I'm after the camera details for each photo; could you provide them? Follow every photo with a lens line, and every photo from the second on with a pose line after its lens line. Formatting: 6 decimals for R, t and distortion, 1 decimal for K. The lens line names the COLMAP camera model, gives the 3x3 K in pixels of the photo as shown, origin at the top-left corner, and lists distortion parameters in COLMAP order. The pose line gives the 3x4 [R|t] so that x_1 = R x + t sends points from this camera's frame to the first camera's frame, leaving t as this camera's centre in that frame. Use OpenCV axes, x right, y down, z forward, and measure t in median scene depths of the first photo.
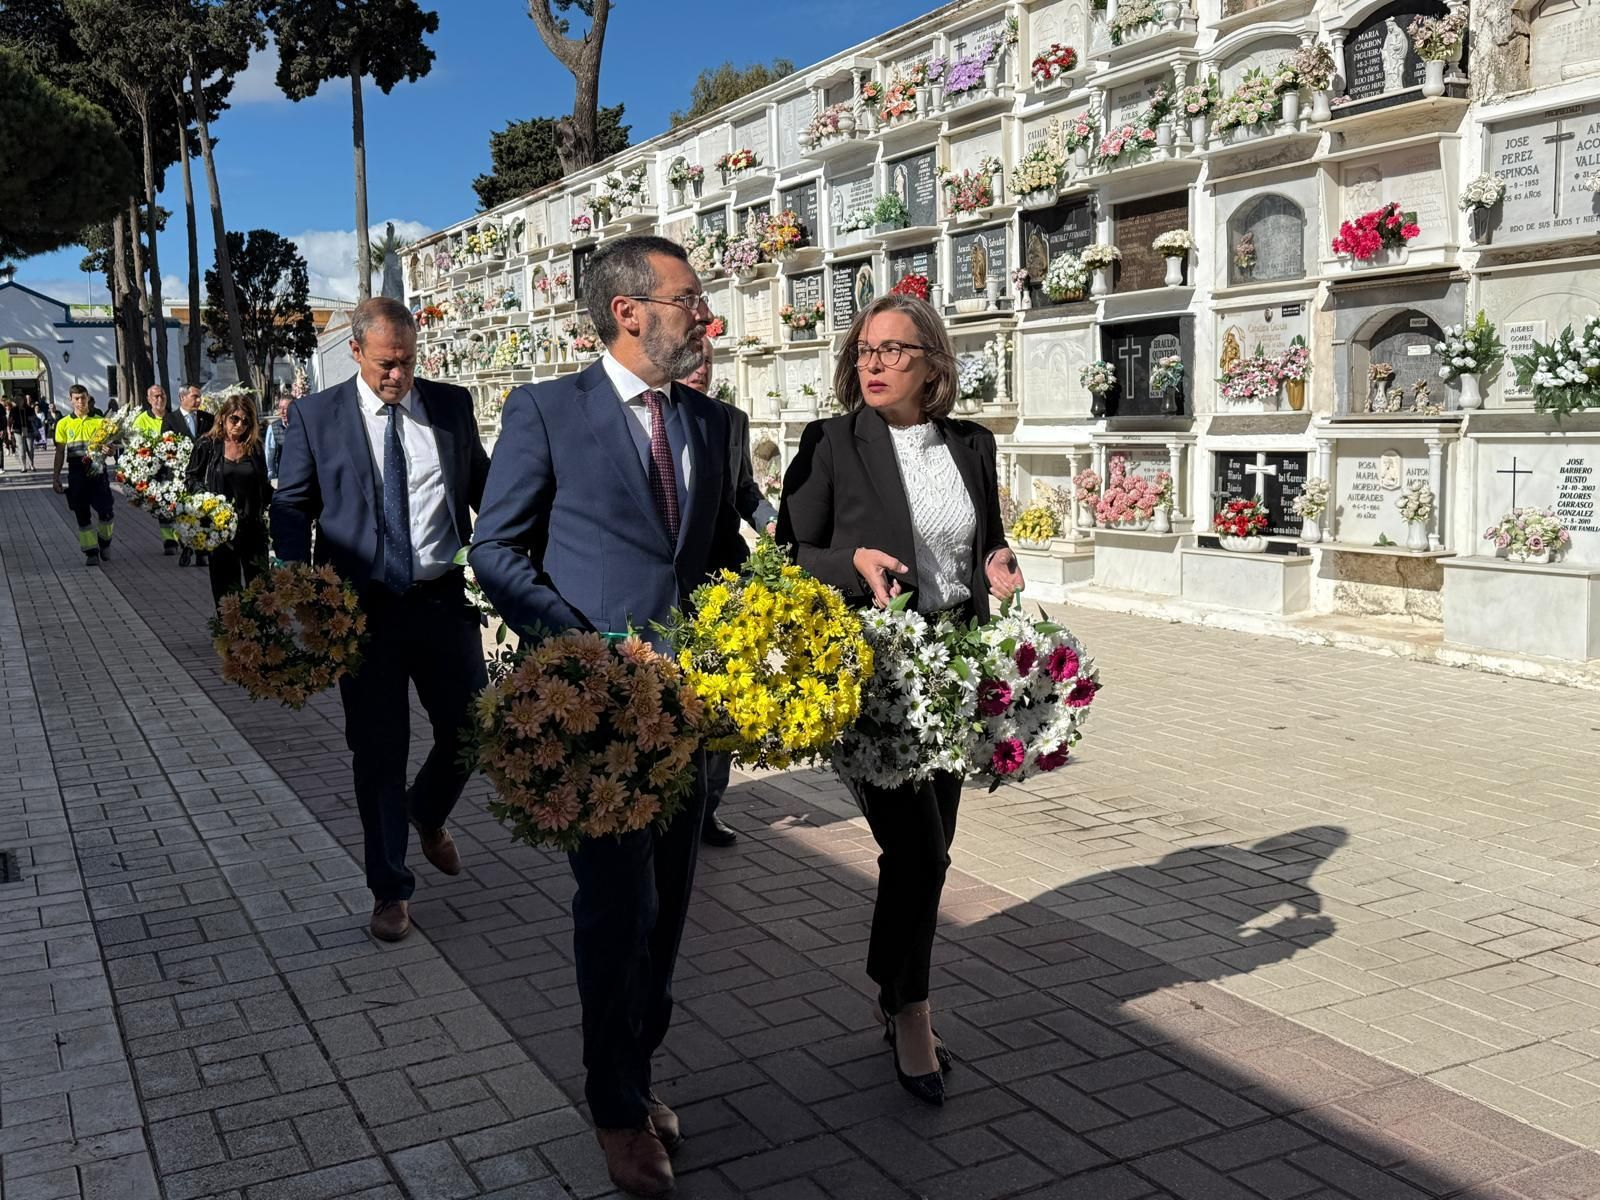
lens RADIAL K [[1594.4, 0, 798.0], [0, 1594.4, 604.8], [0, 0, 1]] dist [0.063653, 0.000000]
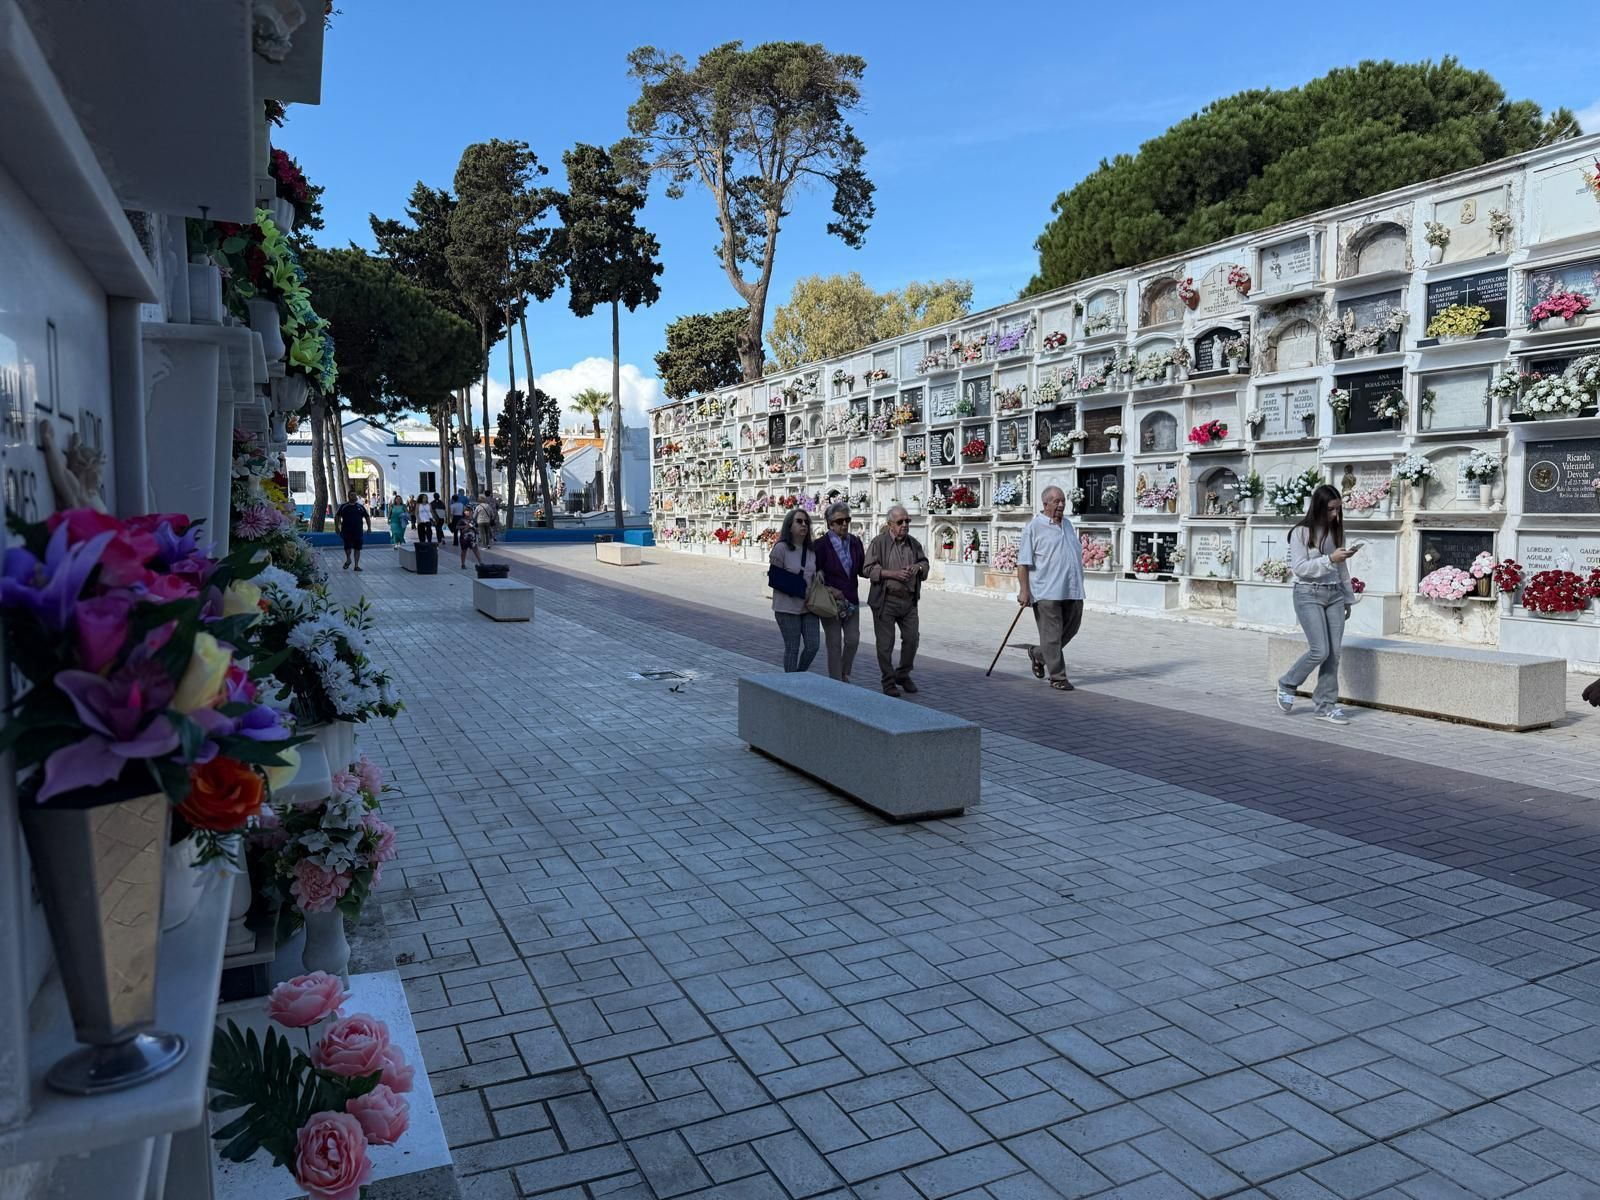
lens RADIAL K [[1128.5, 0, 799.1], [0, 1128.5, 592.9], [0, 0, 1]] dist [0.099204, -0.002002]
pose [[0.998922, 0.020115, -0.041841, -0.093051], [-0.022000, 0.998742, -0.045071, 0.050201], [0.040882, 0.045943, 0.998107, -0.414449]]
